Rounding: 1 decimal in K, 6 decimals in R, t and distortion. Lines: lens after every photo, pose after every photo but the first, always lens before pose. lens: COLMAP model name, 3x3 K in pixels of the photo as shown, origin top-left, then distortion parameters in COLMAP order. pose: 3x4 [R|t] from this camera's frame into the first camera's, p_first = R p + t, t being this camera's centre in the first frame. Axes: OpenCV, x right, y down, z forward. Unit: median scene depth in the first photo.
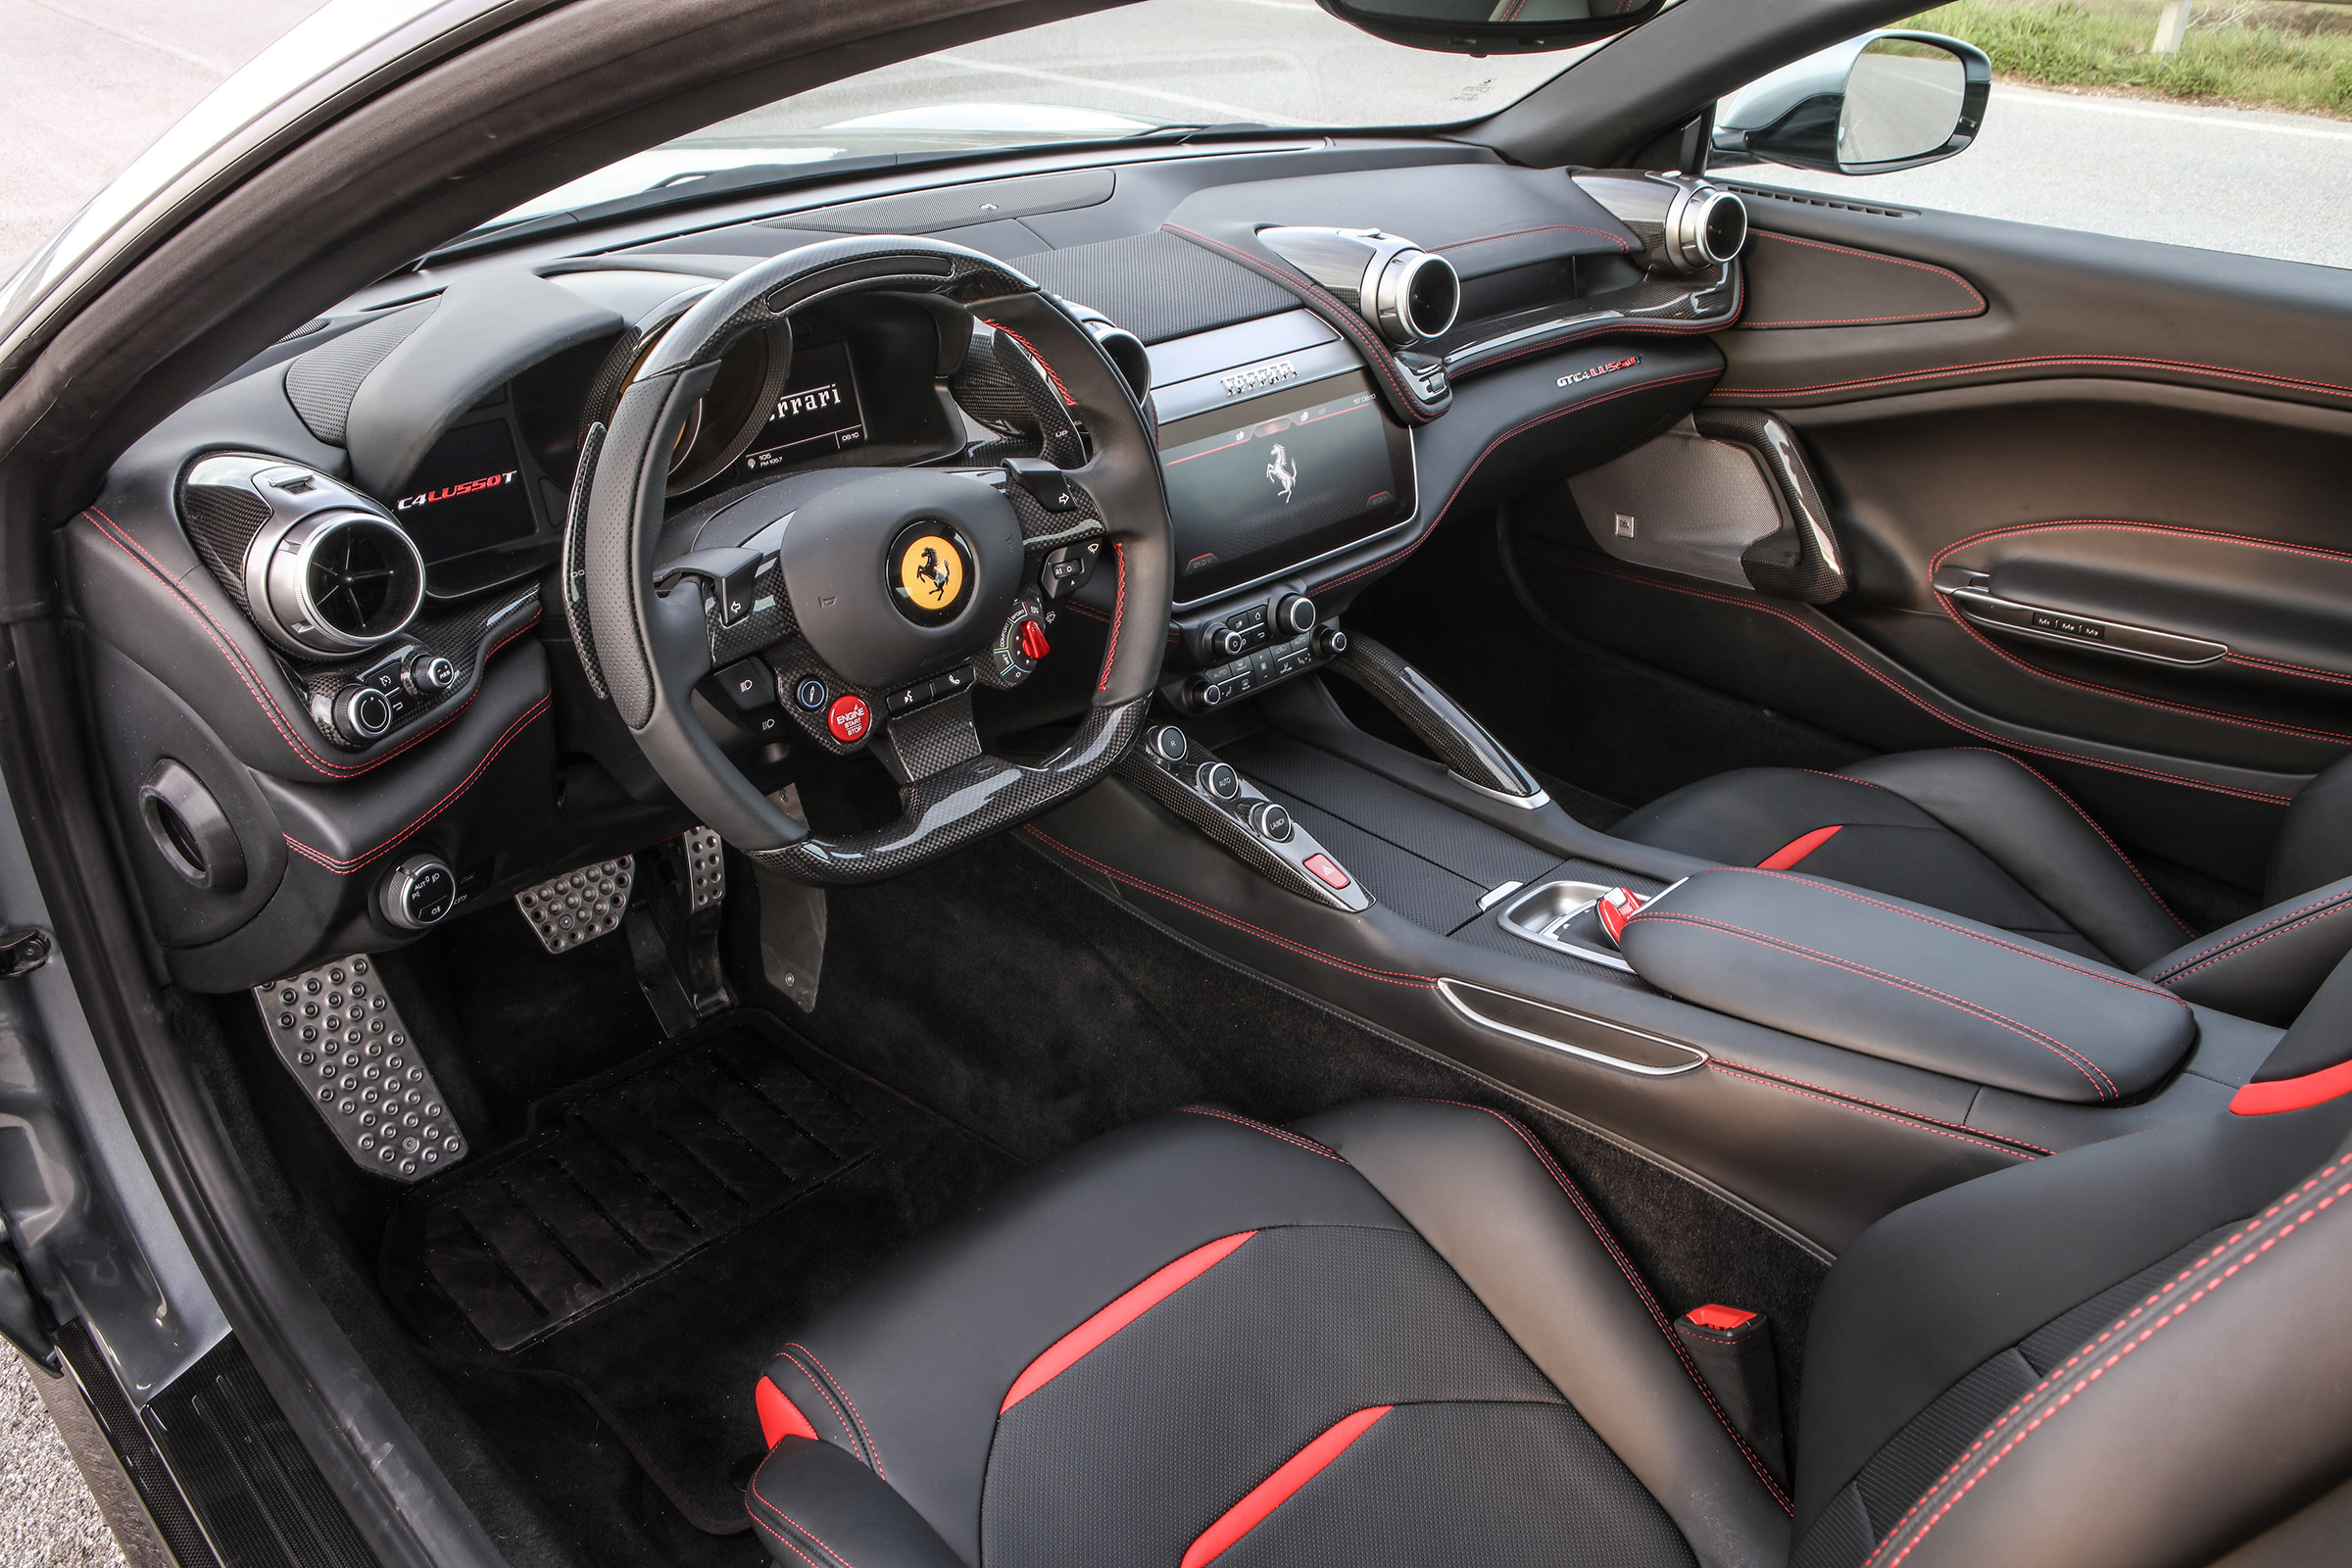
lens RADIAL K [[1796.0, 0, 1152.1], [0, 1796.0, 761.4], [0, 0, 1]] dist [-0.010435, -0.004645]
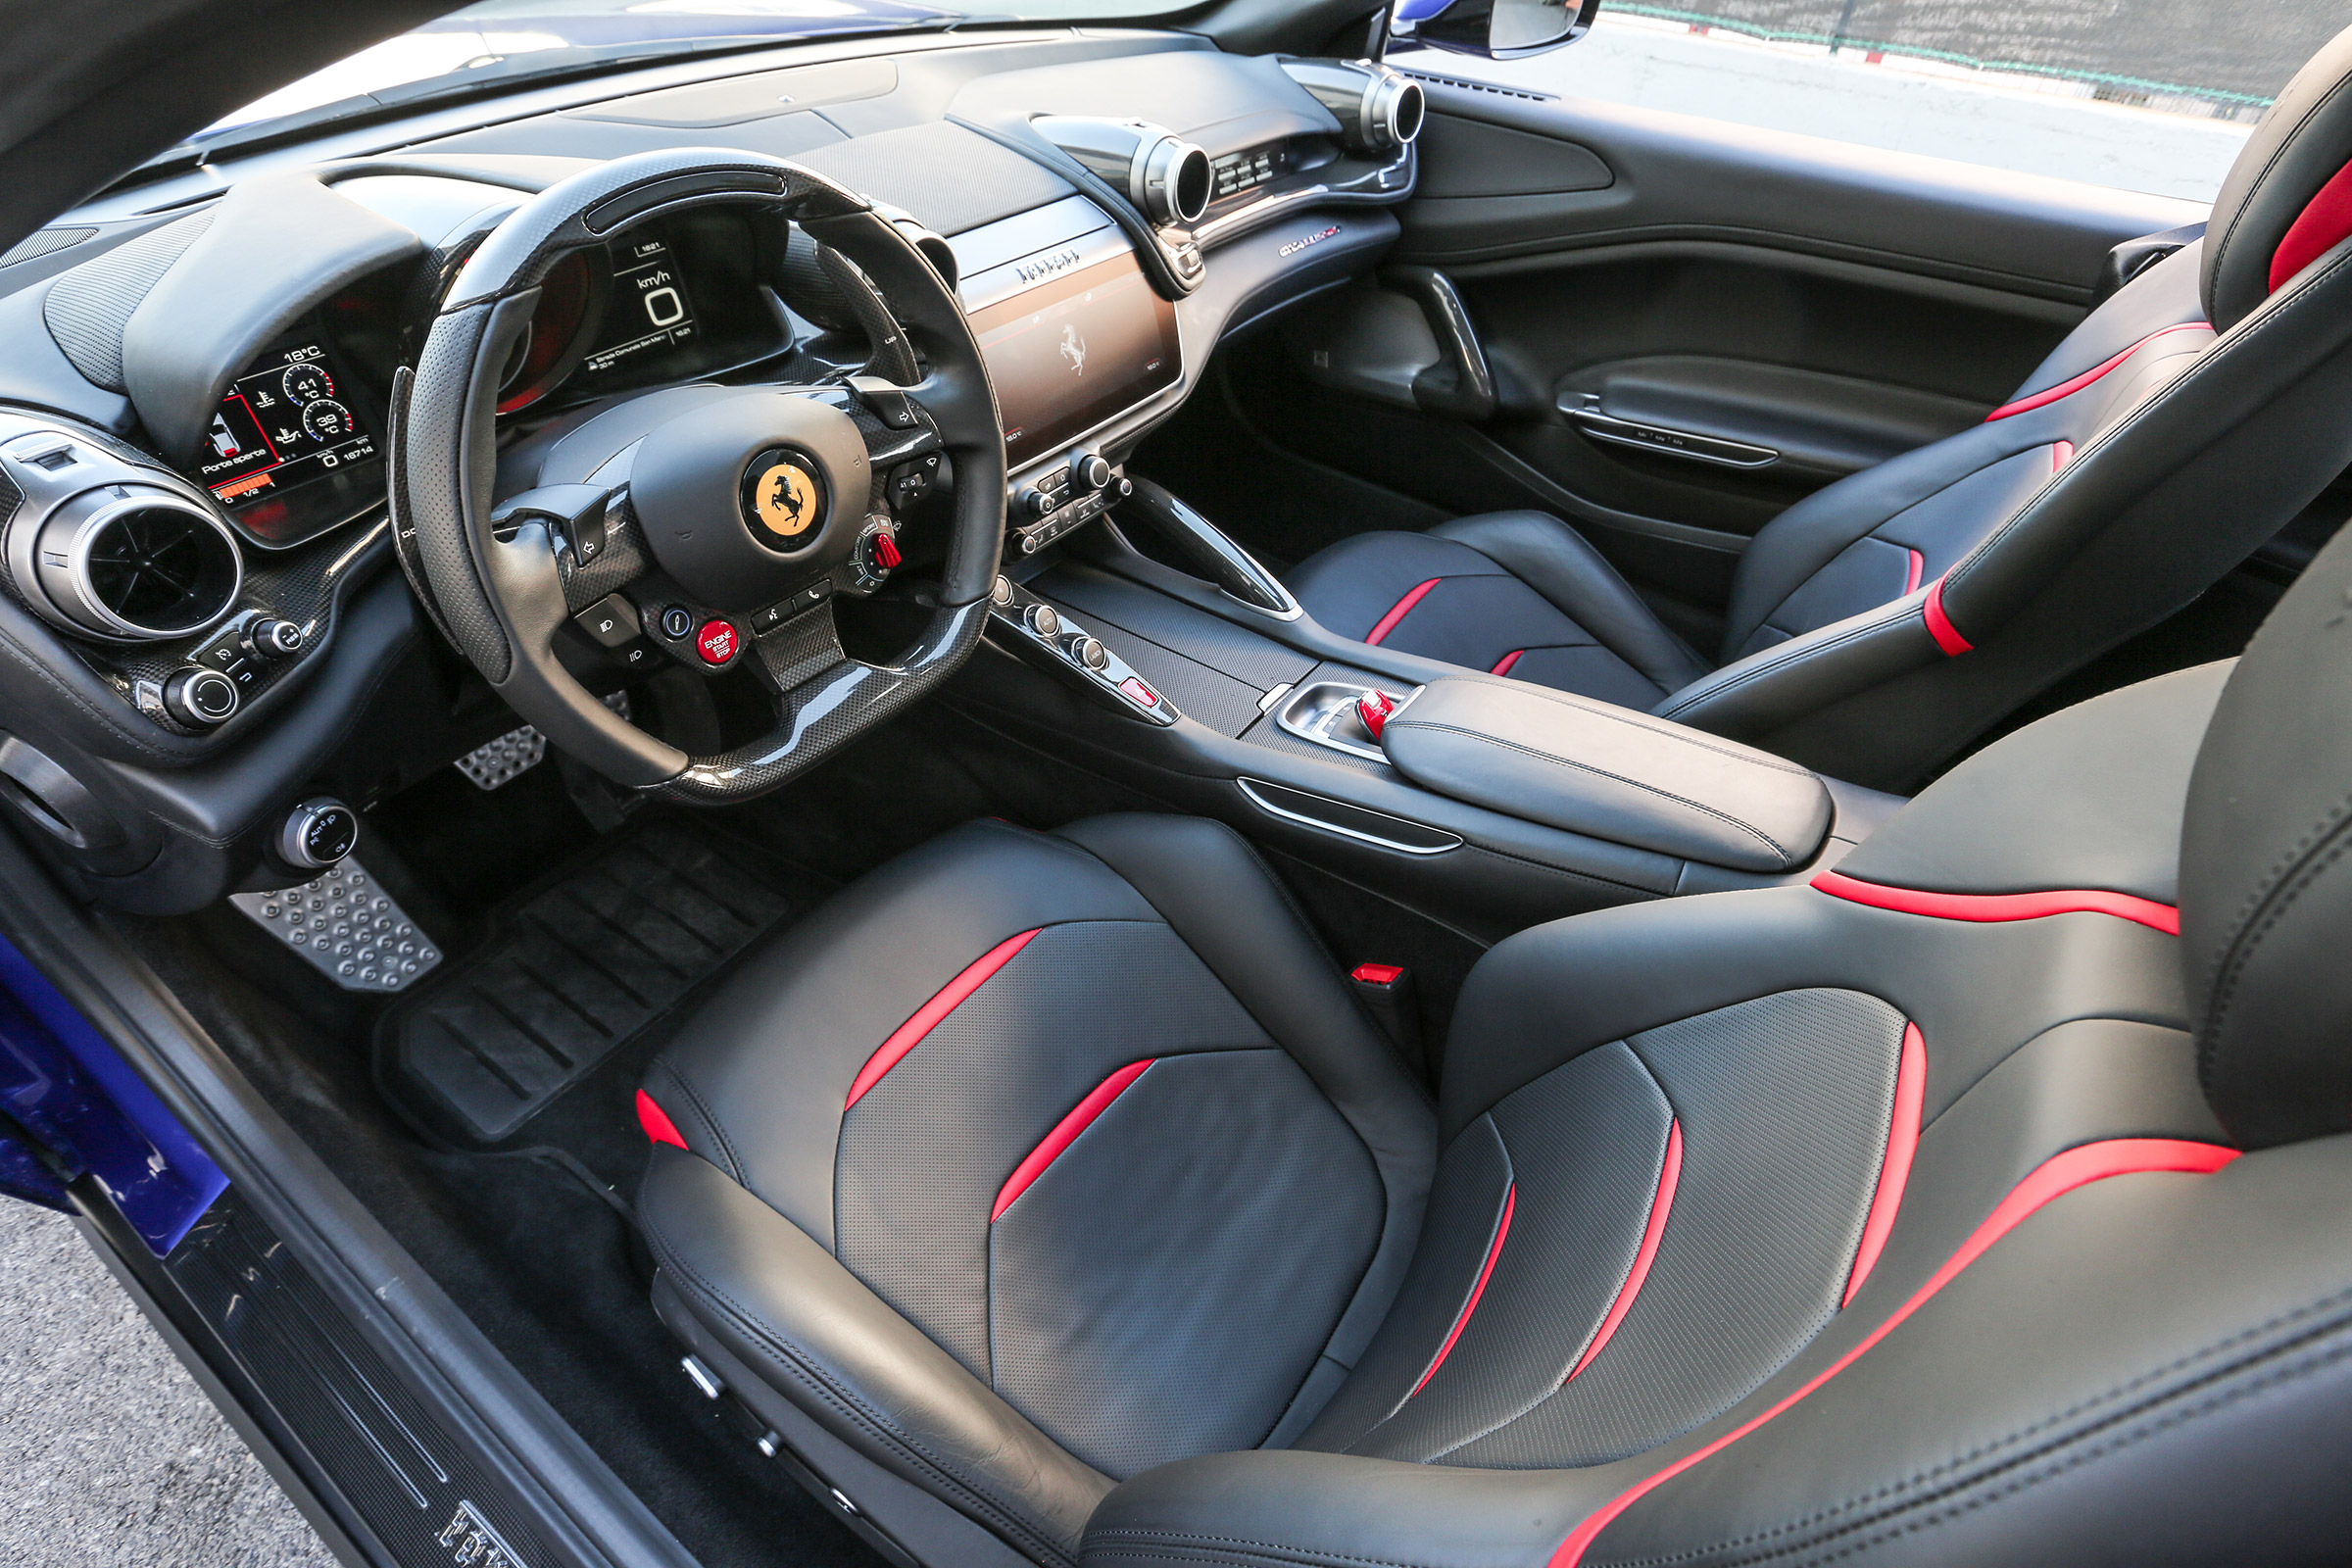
lens RADIAL K [[1181.1, 0, 1155.8], [0, 1181.1, 771.2], [0, 0, 1]] dist [-0.000247, 0.001401]
pose [[0.981338, -0.100612, 0.163866, -0.029300], [0.060139, 0.970027, 0.235436, -0.073571], [-0.182642, -0.221188, 0.957976, 0.196510]]
